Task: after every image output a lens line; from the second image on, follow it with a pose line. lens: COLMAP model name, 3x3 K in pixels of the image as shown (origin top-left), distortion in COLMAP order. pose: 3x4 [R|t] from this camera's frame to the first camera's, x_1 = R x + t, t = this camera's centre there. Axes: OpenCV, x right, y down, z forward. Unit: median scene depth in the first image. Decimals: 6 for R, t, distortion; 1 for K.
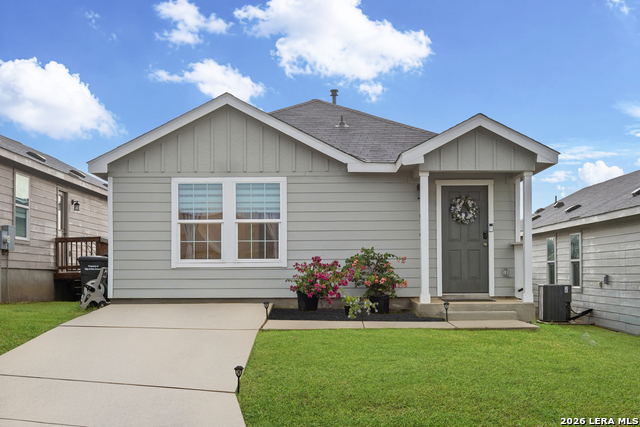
lens RADIAL K [[846.4, 0, 340.9], [0, 846.4, 257.1], [0, 0, 1]] dist [-0.044607, 0.000000]
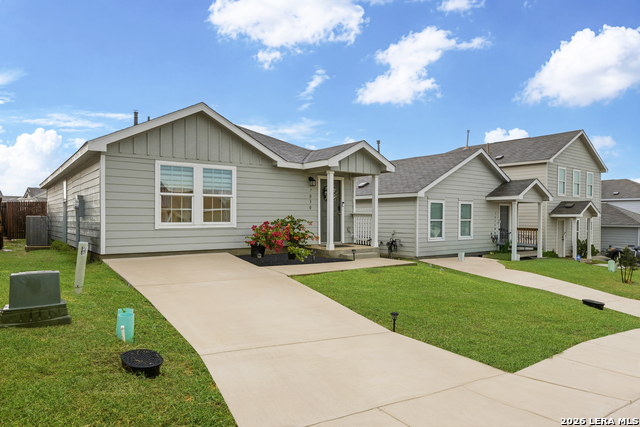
lens RADIAL K [[405.7, 0, 319.8], [0, 405.7, 214.1], [0, 0, 1]] dist [0.007075, 0.001590]
pose [[0.812150, 0.010587, 0.583352, -0.358669], [-0.016733, 0.999847, 0.005150, -0.017622], [-0.583208, -0.013944, 0.812203, 0.339128]]
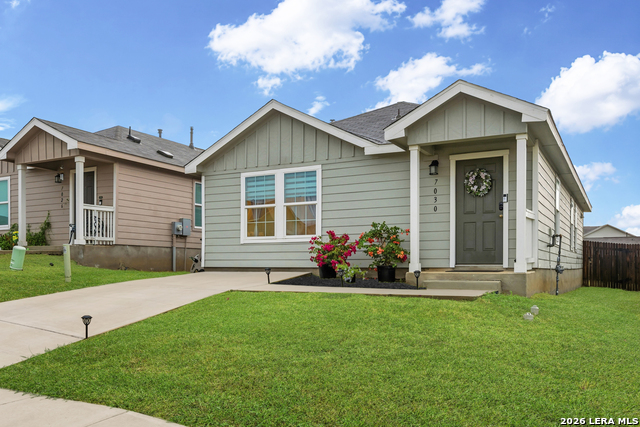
lens RADIAL K [[579.0, 0, 281.6], [0, 579.0, 267.4], [0, 0, 1]] dist [0.000430, 0.001097]
pose [[0.845887, 0.007547, -0.533308, 0.318723], [0.006444, 0.999682, 0.024367, 0.027634], [0.533323, -0.024049, 0.845570, 0.288716]]
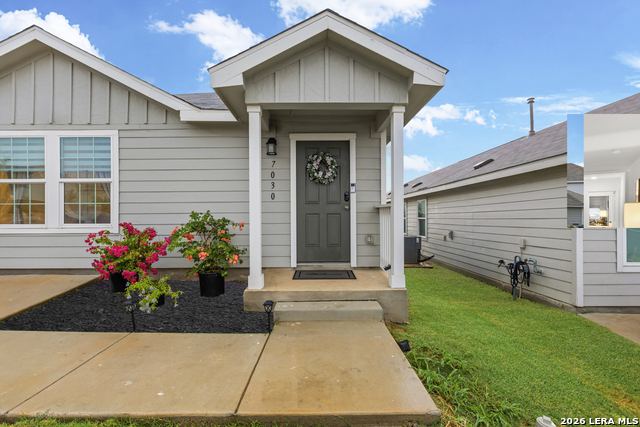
lens RADIAL K [[288.7, 0, 317.9], [0, 288.7, 217.4], [0, 0, 1]] dist [-0.001972, -0.000306]
pose [[0.999958, 0.000055, -0.009172, 0.144739], [0.000116, 0.999826, 0.018650, -0.010169], [0.009172, -0.018650, 0.999784, 0.703533]]
